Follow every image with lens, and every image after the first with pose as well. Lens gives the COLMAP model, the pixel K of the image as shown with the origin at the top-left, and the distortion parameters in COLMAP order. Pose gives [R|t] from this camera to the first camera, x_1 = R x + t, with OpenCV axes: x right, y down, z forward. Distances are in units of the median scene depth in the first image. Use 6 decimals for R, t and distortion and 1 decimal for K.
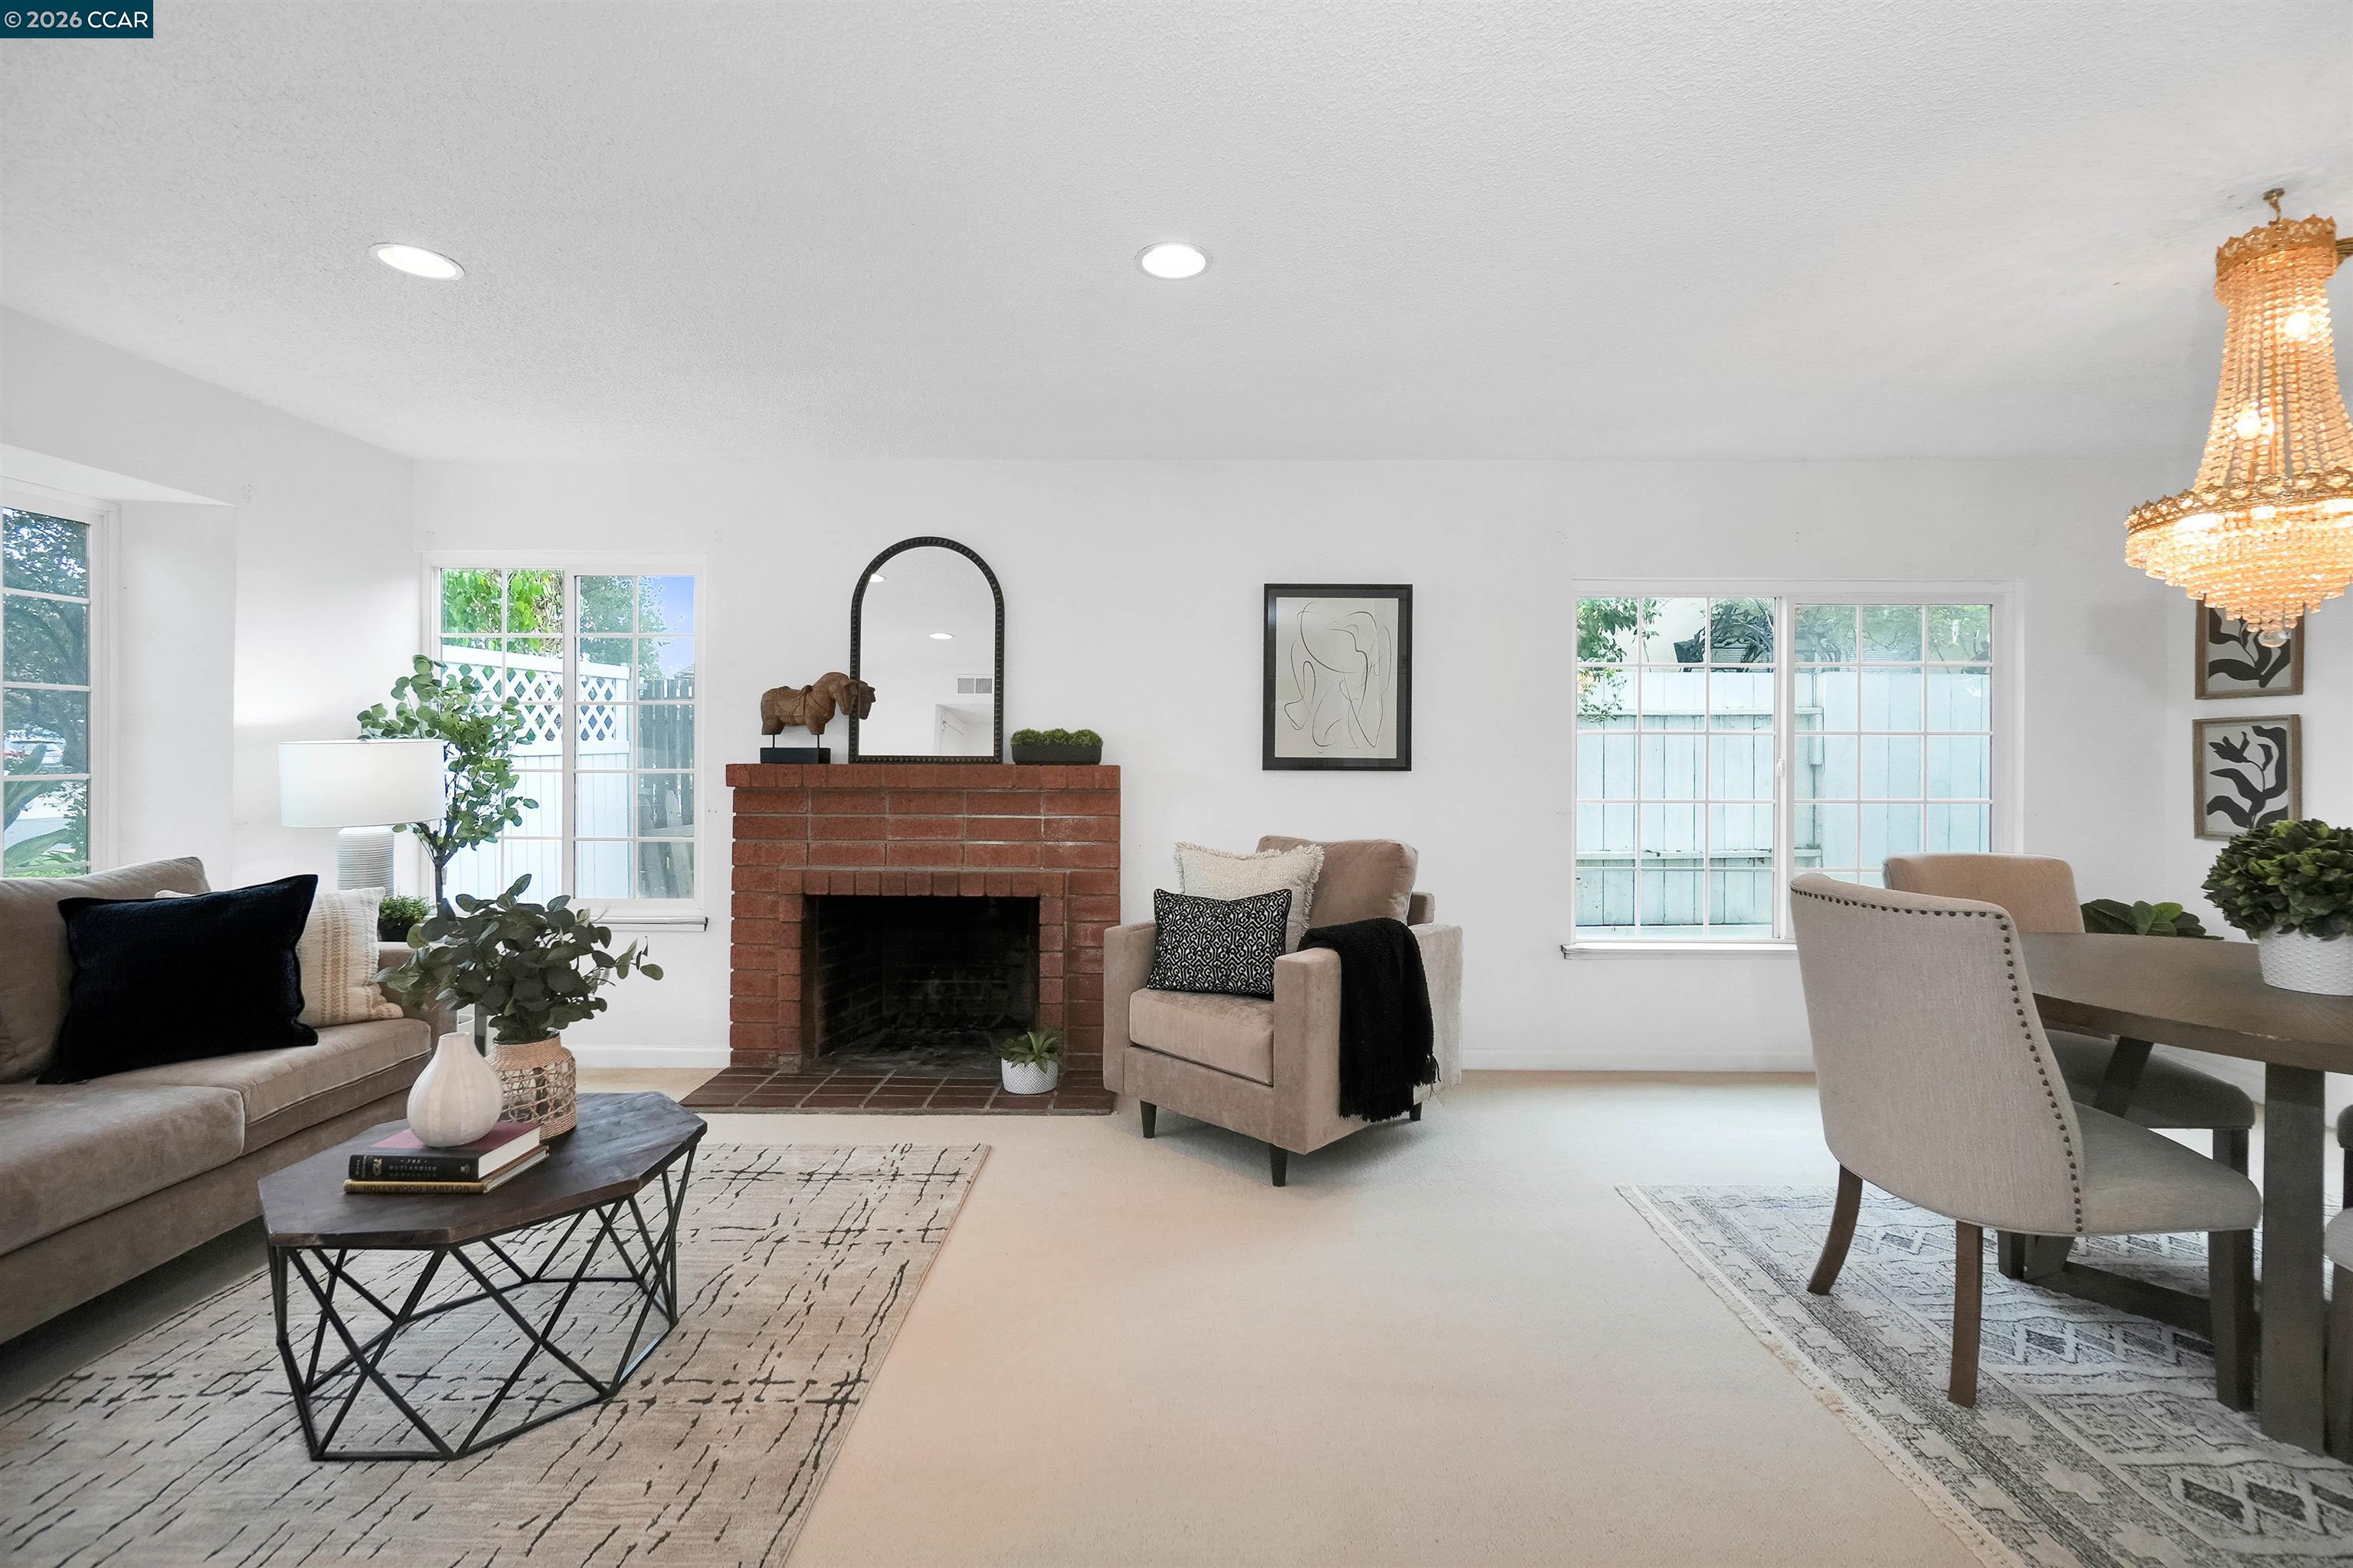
lens RADIAL K [[1023.6, 0, 1189.6], [0, 1023.6, 763.0], [0, 0, 1]] dist [0.000453, -0.000553]
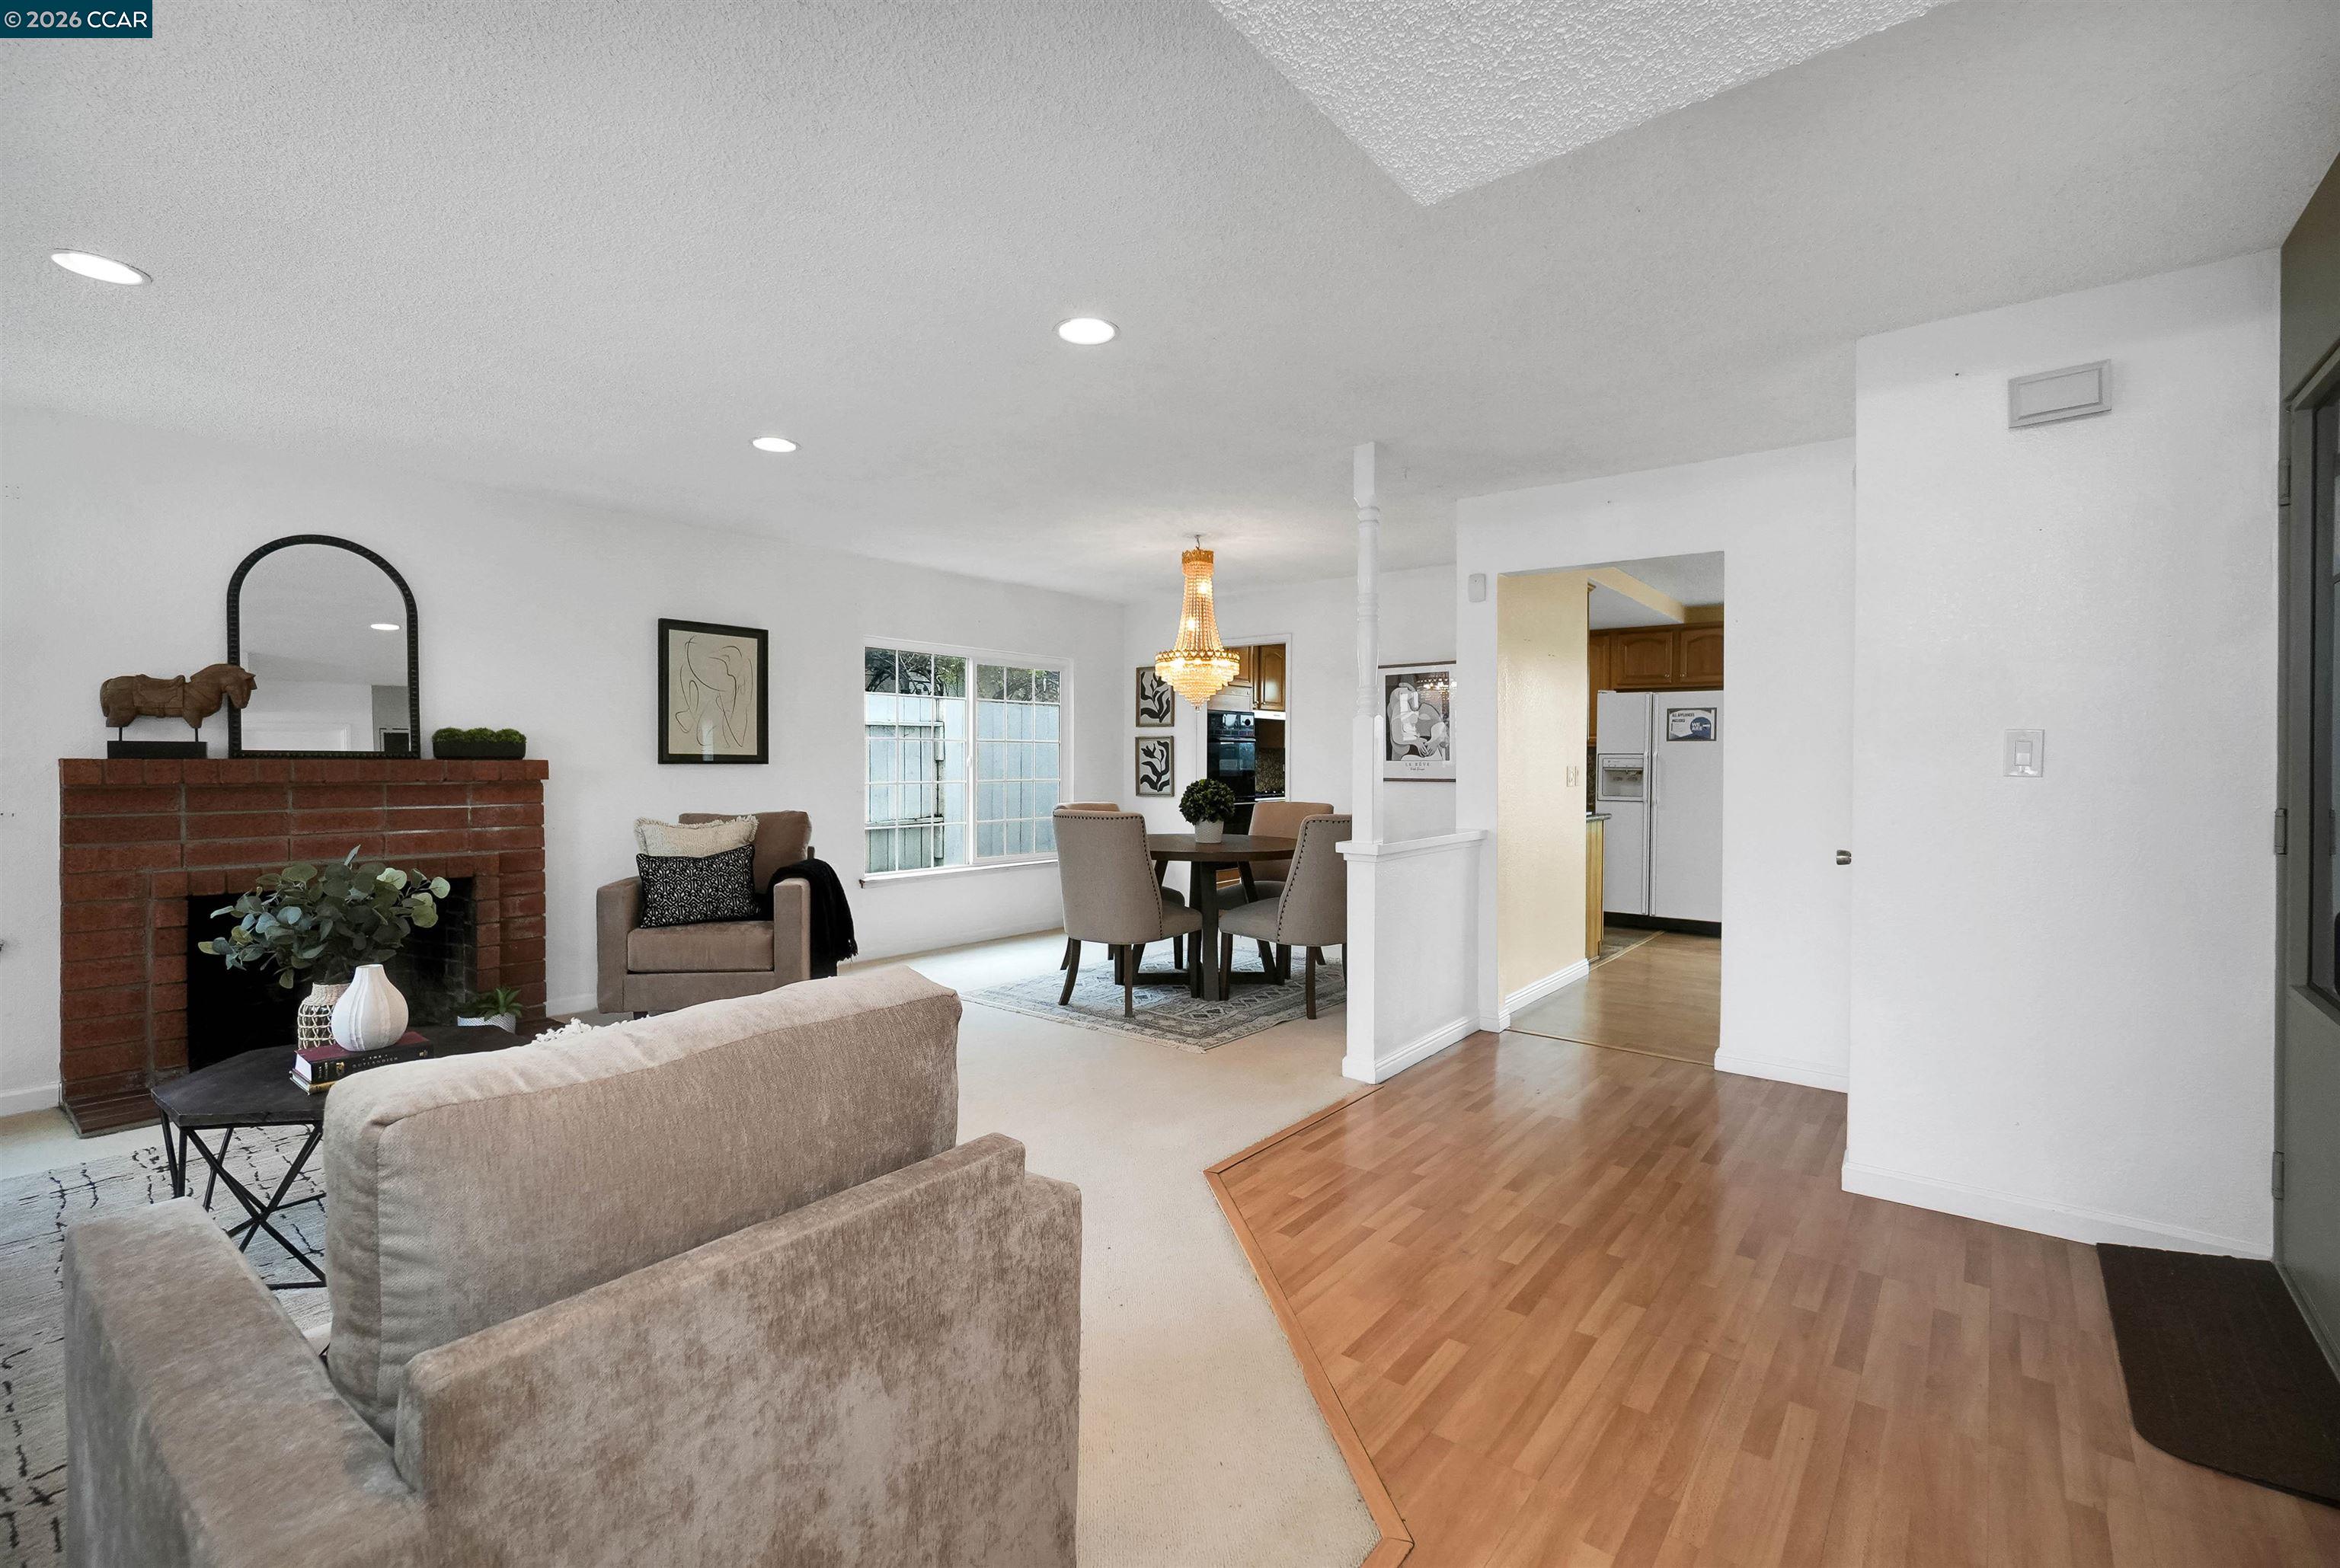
lens RADIAL K [[1017.8, 0, 1161.7], [0, 1017.8, 763.8], [0, 0, 1]] dist [0.000453, -0.000553]
pose [[0.630371, -0.003748, 0.776285, -0.533383], [0.000549, 0.999990, 0.004382, 0.001735], [-0.776294, -0.002336, 0.630367, -0.294343]]
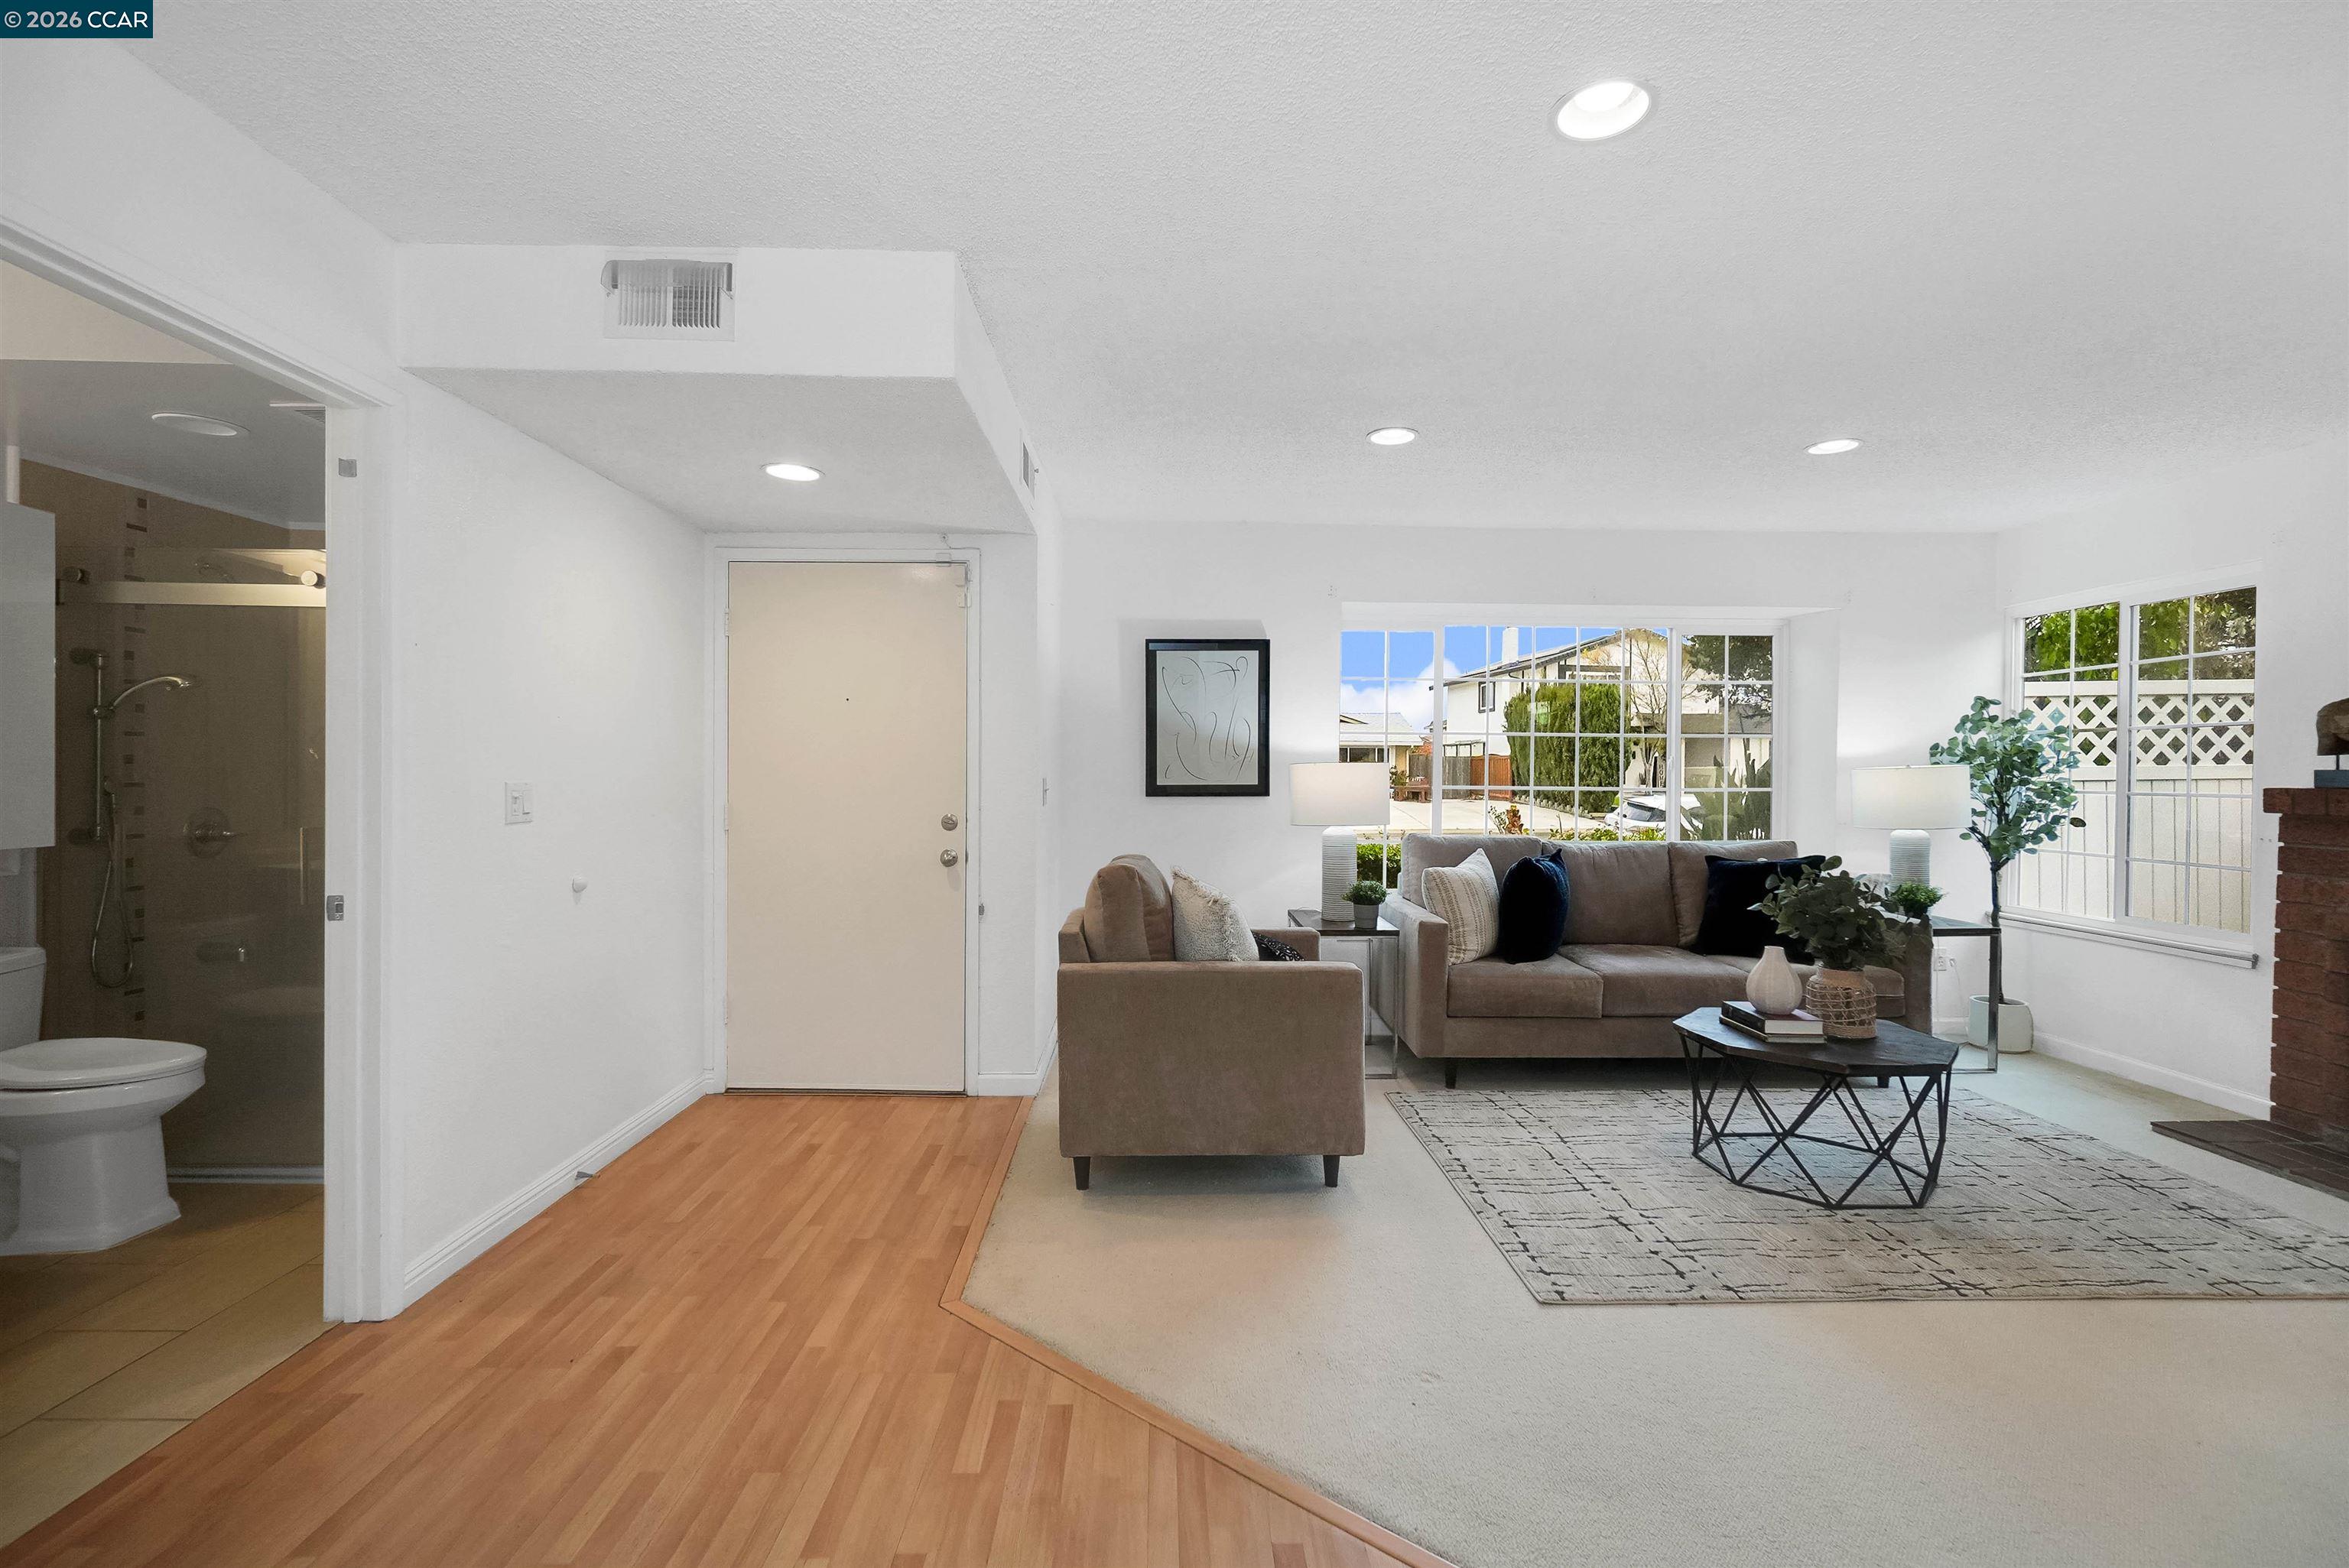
lens RADIAL K [[1021.8, 0, 1167.9], [0, 1021.8, 781.5], [0, 0, 1]] dist [0.000453, -0.000553]
pose [[0.017093, 0.004124, -0.999845, 0.442163], [-0.011786, 0.999923, 0.003922, 0.003079], [0.999784, 0.011718, 0.017140, 0.002581]]
